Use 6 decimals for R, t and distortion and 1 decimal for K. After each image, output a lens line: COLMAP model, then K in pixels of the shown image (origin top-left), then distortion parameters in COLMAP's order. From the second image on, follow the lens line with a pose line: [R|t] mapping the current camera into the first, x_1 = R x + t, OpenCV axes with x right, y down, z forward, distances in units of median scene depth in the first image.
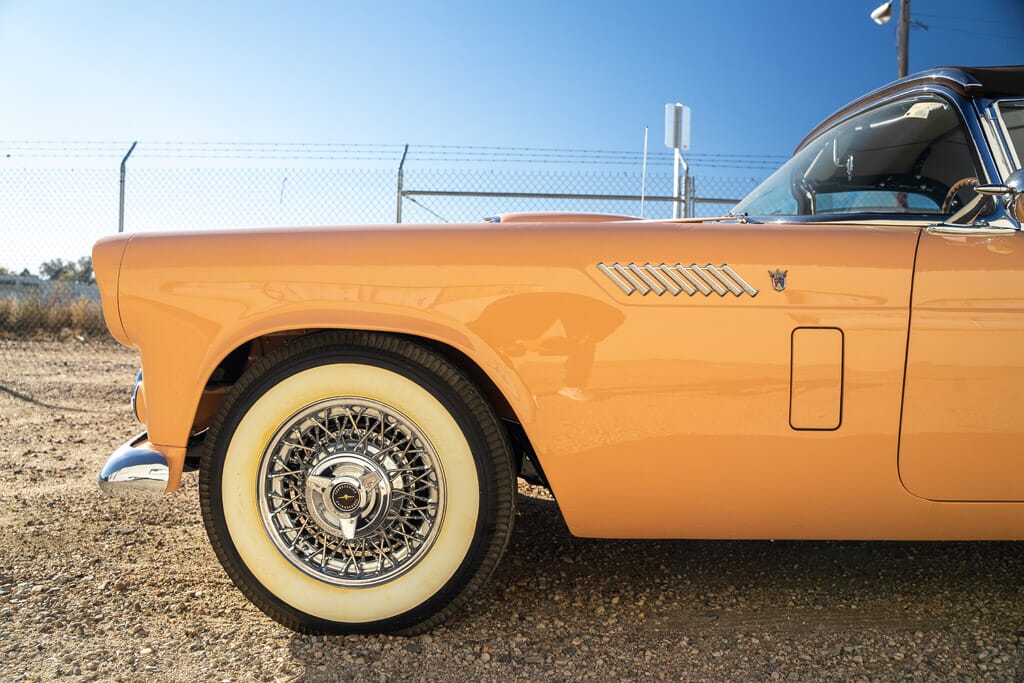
lens RADIAL K [[813.5, 0, 512.0], [0, 813.5, 341.5], [0, 0, 1]] dist [-0.069478, 0.002923]
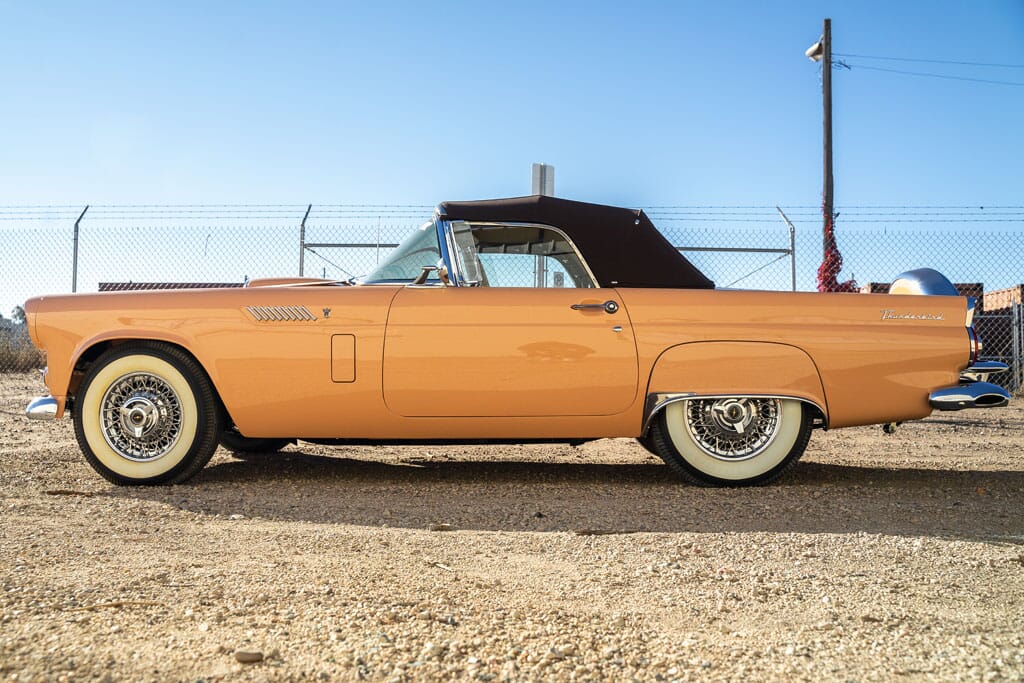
lens RADIAL K [[931.4, 0, 512.0], [0, 931.4, 341.5], [0, 0, 1]] dist [-0.077451, 0.010035]
pose [[0.999303, -0.012705, -0.035106, 0.827659], [0.010886, 0.998613, -0.051519, 0.122016], [0.035712, 0.051101, 0.998055, -1.327736]]
